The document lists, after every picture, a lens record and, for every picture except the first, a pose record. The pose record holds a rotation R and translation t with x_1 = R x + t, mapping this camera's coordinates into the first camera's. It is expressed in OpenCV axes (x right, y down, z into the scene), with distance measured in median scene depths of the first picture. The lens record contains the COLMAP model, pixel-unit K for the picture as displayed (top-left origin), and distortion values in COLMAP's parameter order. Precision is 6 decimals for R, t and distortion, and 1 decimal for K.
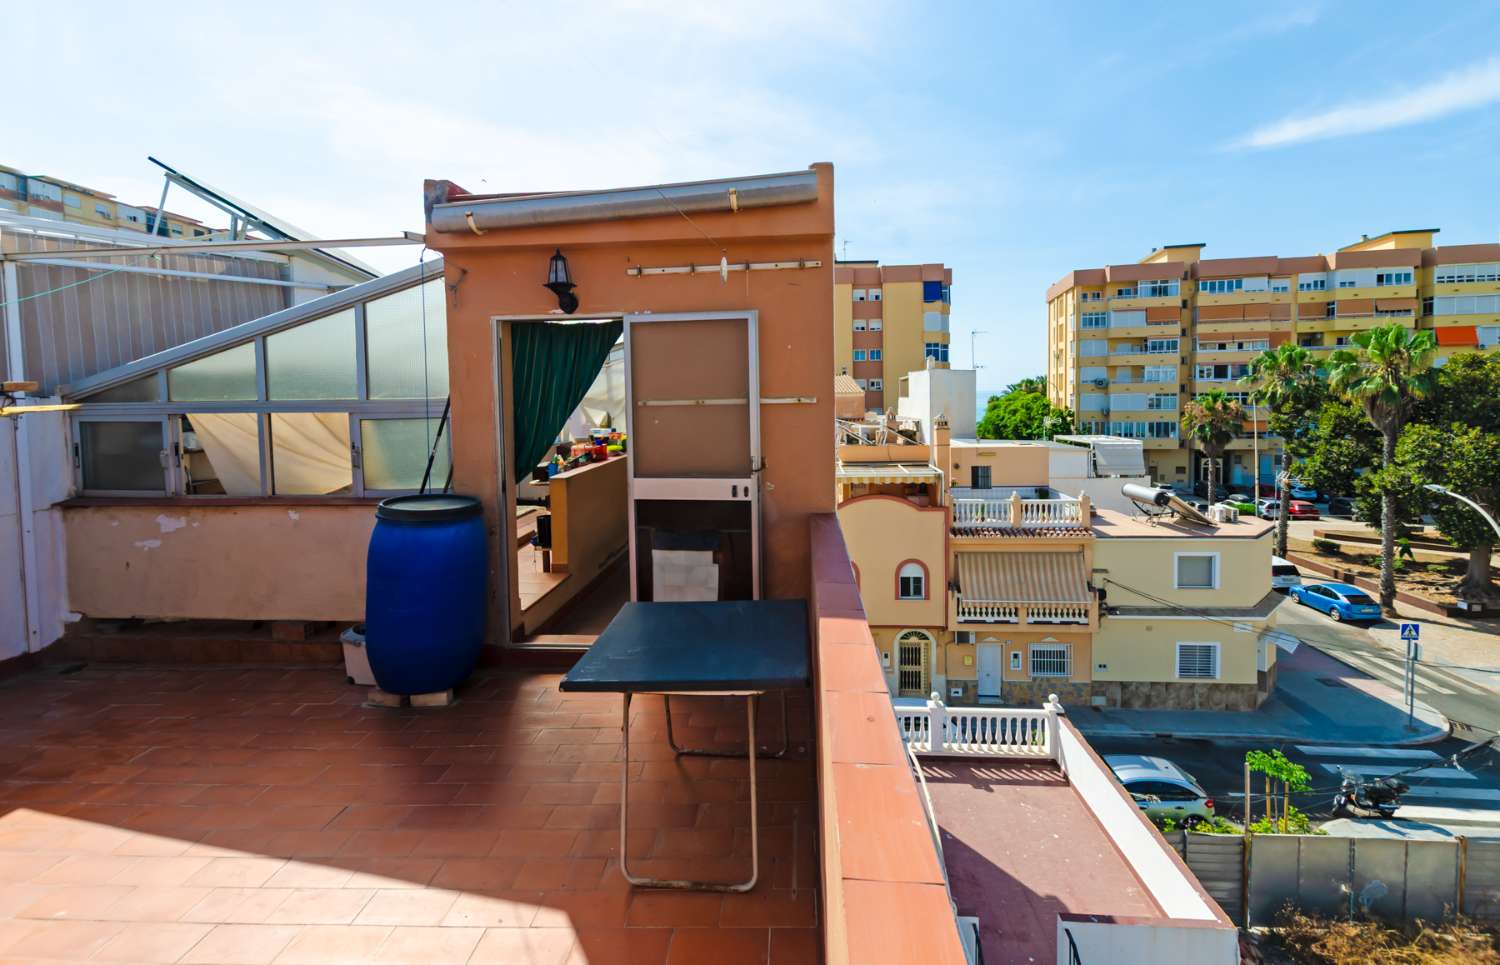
lens RADIAL K [[682.3, 0, 754.4], [0, 682.3, 420.2], [0, 0, 1]] dist [0.000669, -0.001122]
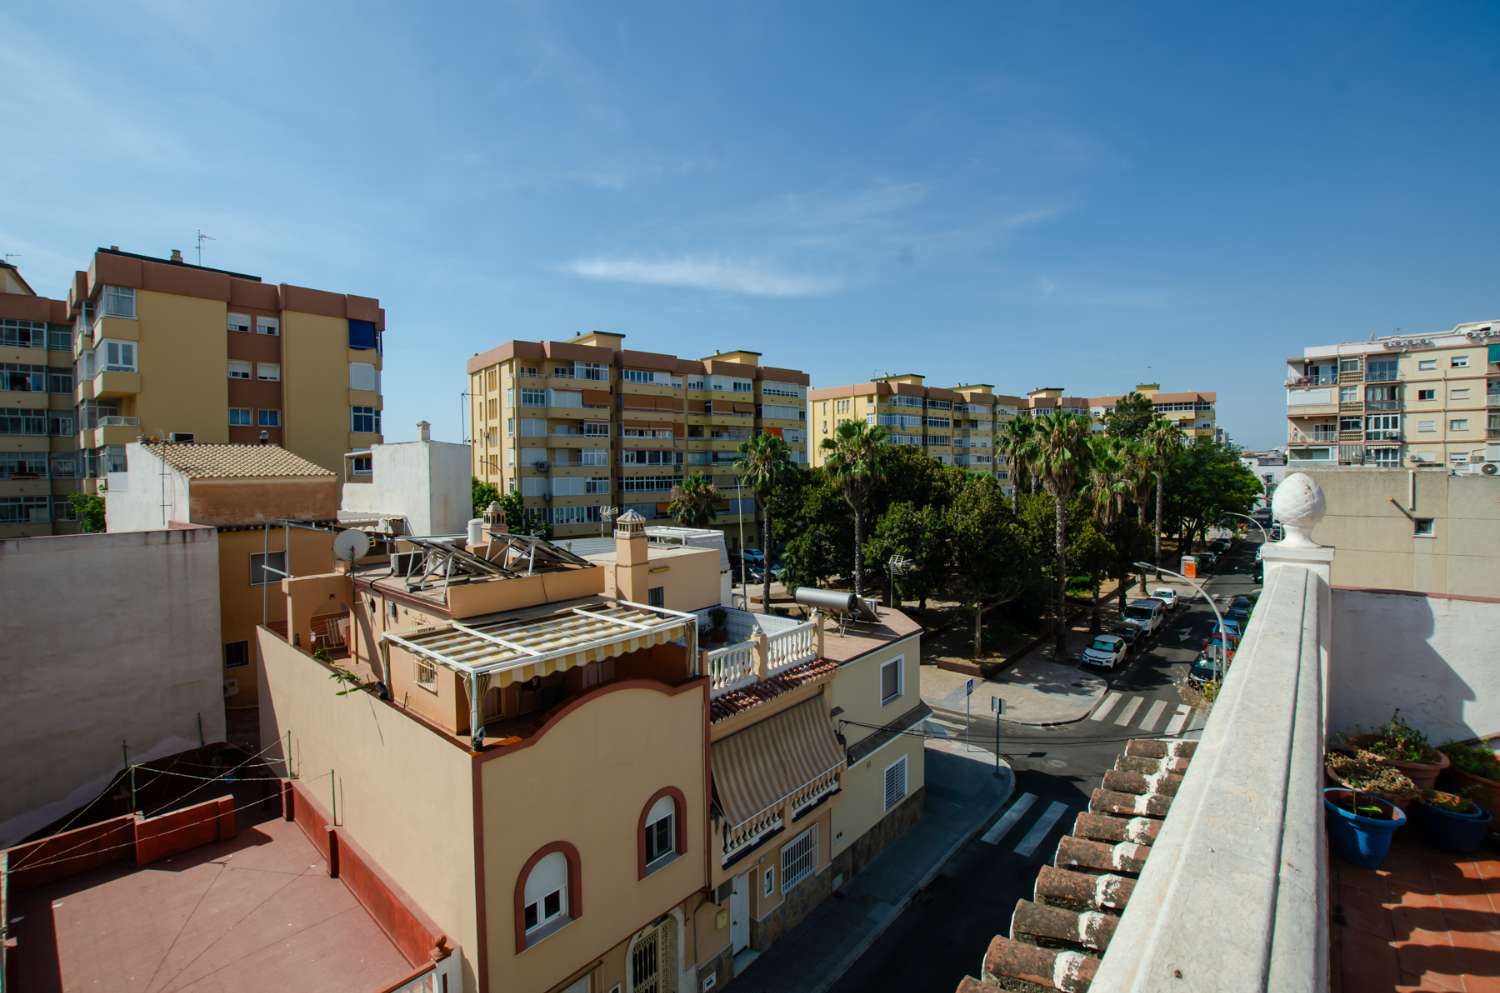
lens RADIAL K [[665.8, 0, 750.4], [0, 665.8, 484.0], [0, 0, 1]] dist [-0.023206, 0.000287]
pose [[0.588700, -0.008914, 0.808303, -0.057628], [0.031144, 0.999447, -0.011660, -0.010911], [-0.807752, 0.032038, 0.588652, 0.251603]]
